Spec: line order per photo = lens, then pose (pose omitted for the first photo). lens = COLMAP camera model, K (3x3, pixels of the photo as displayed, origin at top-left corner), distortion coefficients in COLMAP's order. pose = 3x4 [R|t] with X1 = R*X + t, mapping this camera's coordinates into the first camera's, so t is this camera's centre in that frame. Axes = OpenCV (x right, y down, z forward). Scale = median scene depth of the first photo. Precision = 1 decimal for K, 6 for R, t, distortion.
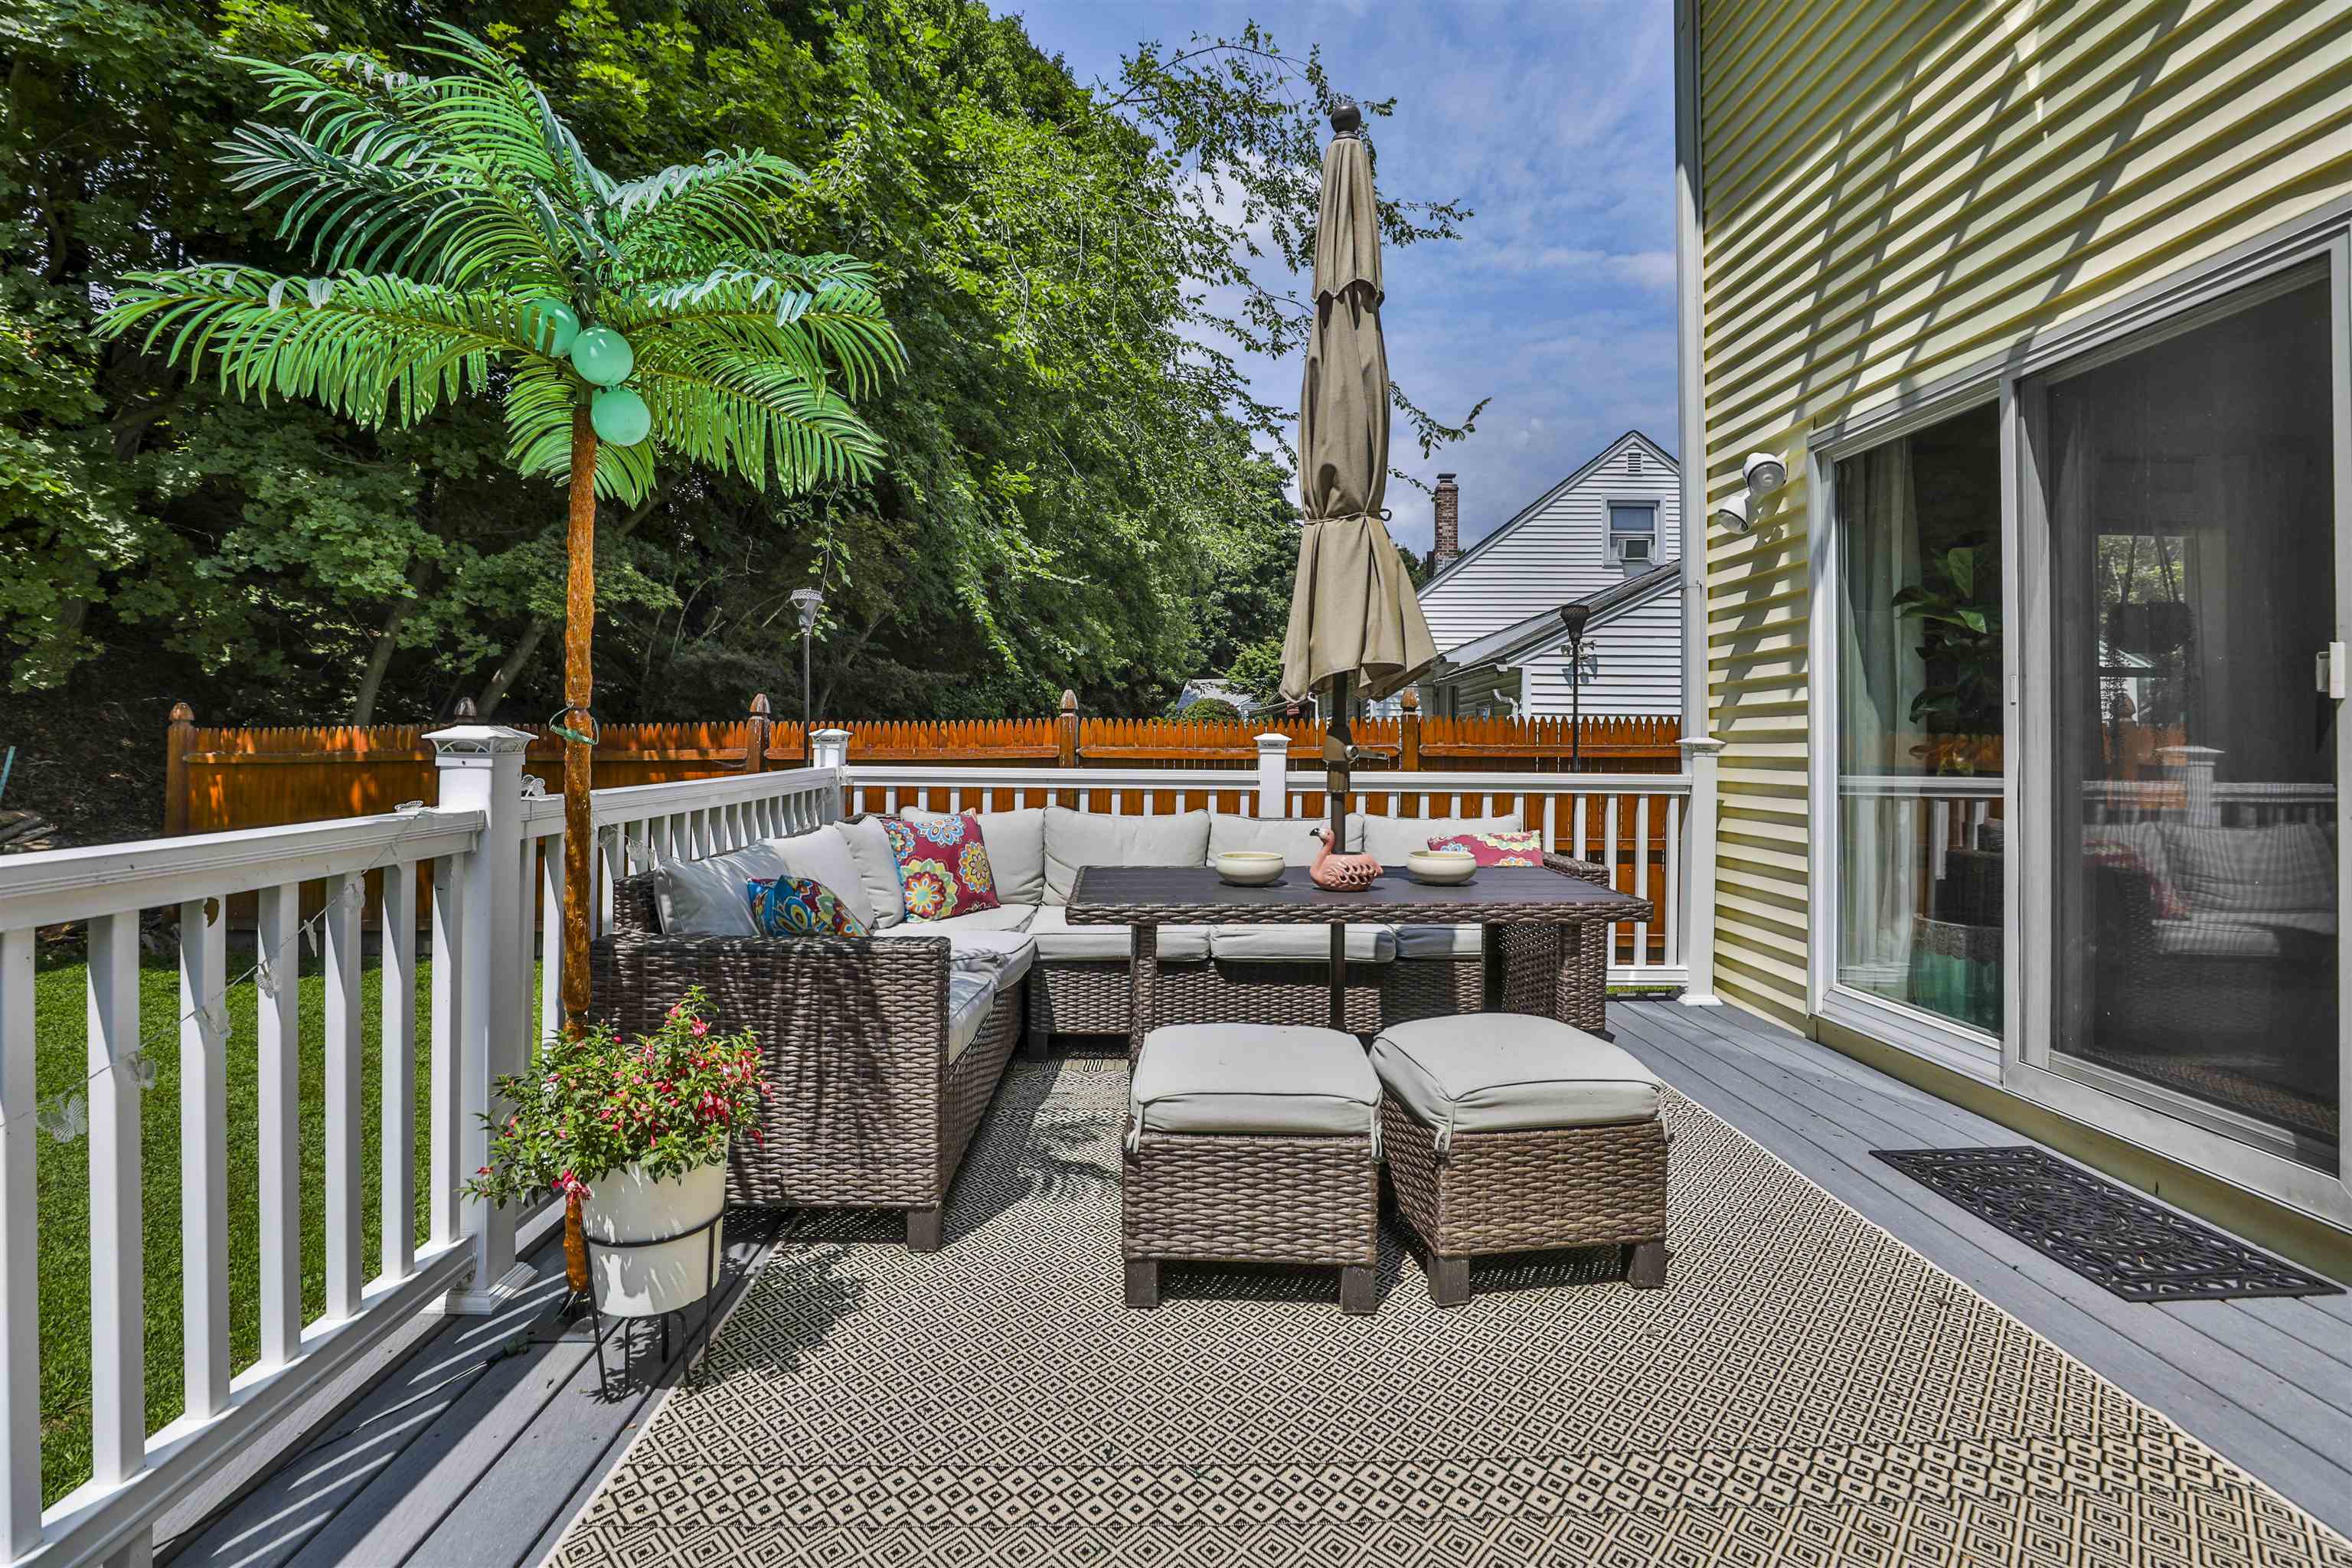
lens RADIAL K [[1128.6, 0, 1168.8], [0, 1128.6, 712.9], [0, 0, 1]] dist [-0.045515, 0.014005]
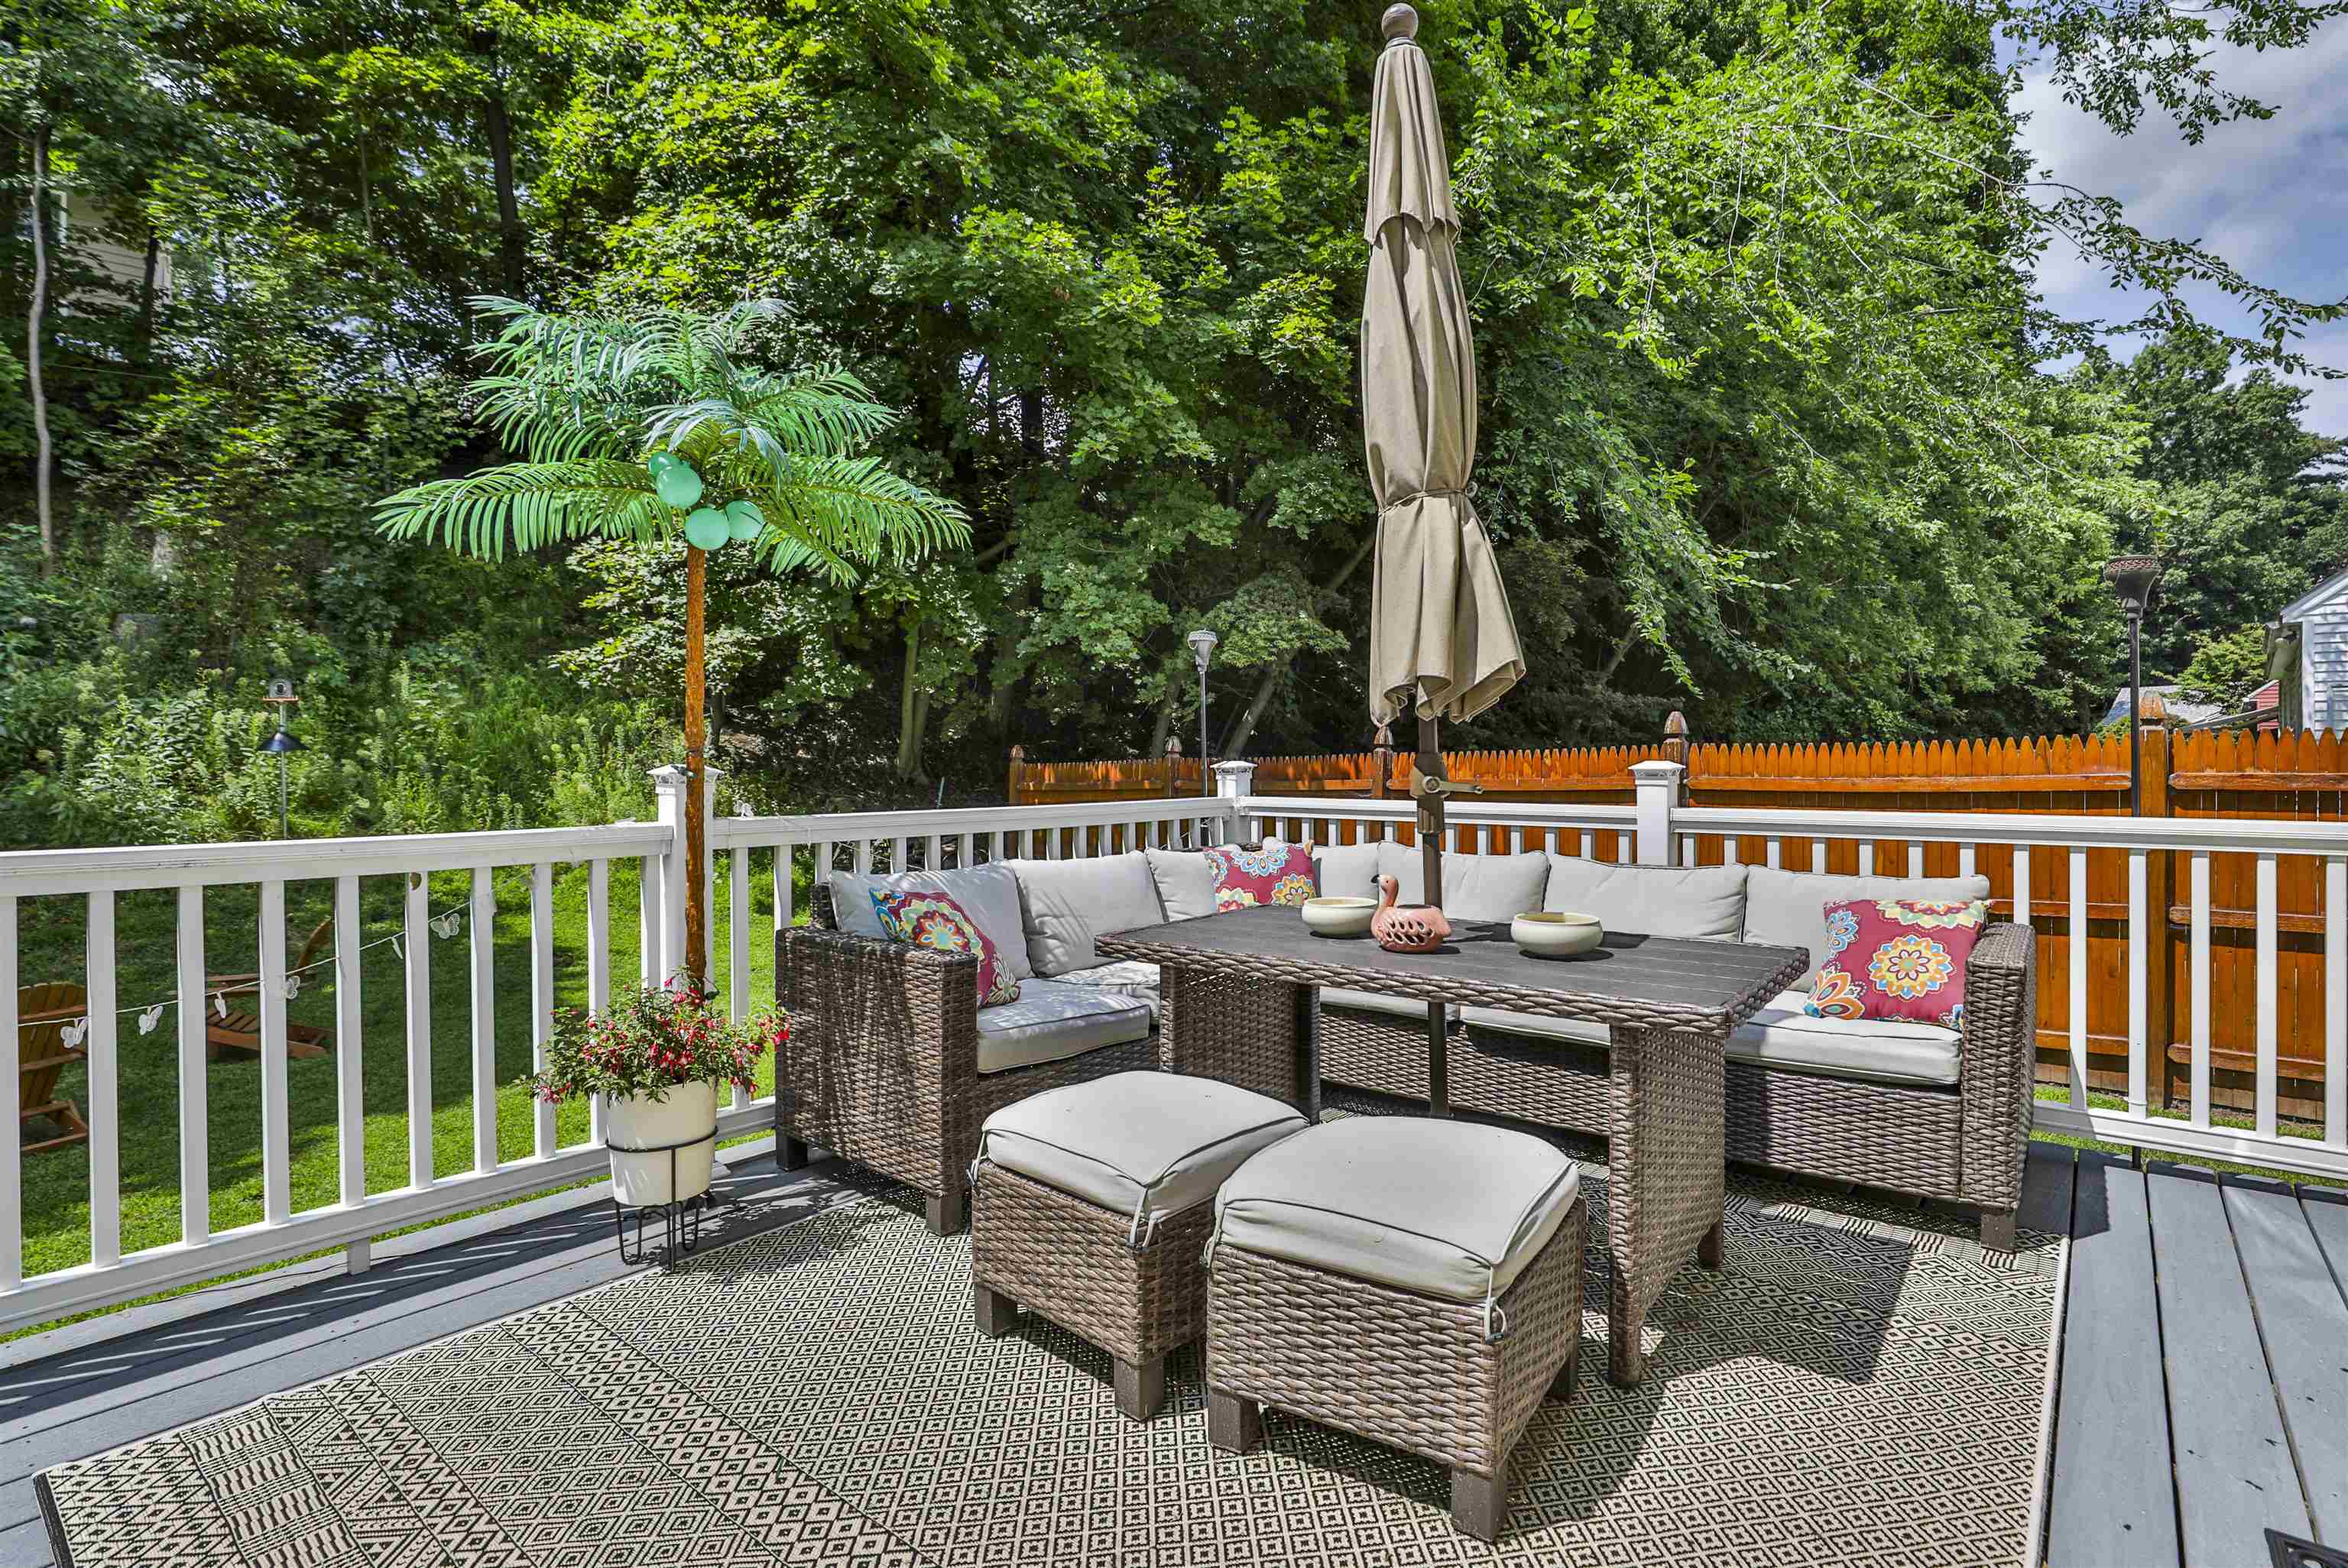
lens RADIAL K [[1126.6, 0, 1181.4], [0, 1126.6, 758.0], [0, 0, 1]] dist [-0.045515, 0.014005]
pose [[0.761936, -0.013101, -0.647520, 0.400870], [0.021966, 0.999743, 0.005620, 0.004848], [0.647279, -0.018506, 0.762028, 0.184215]]
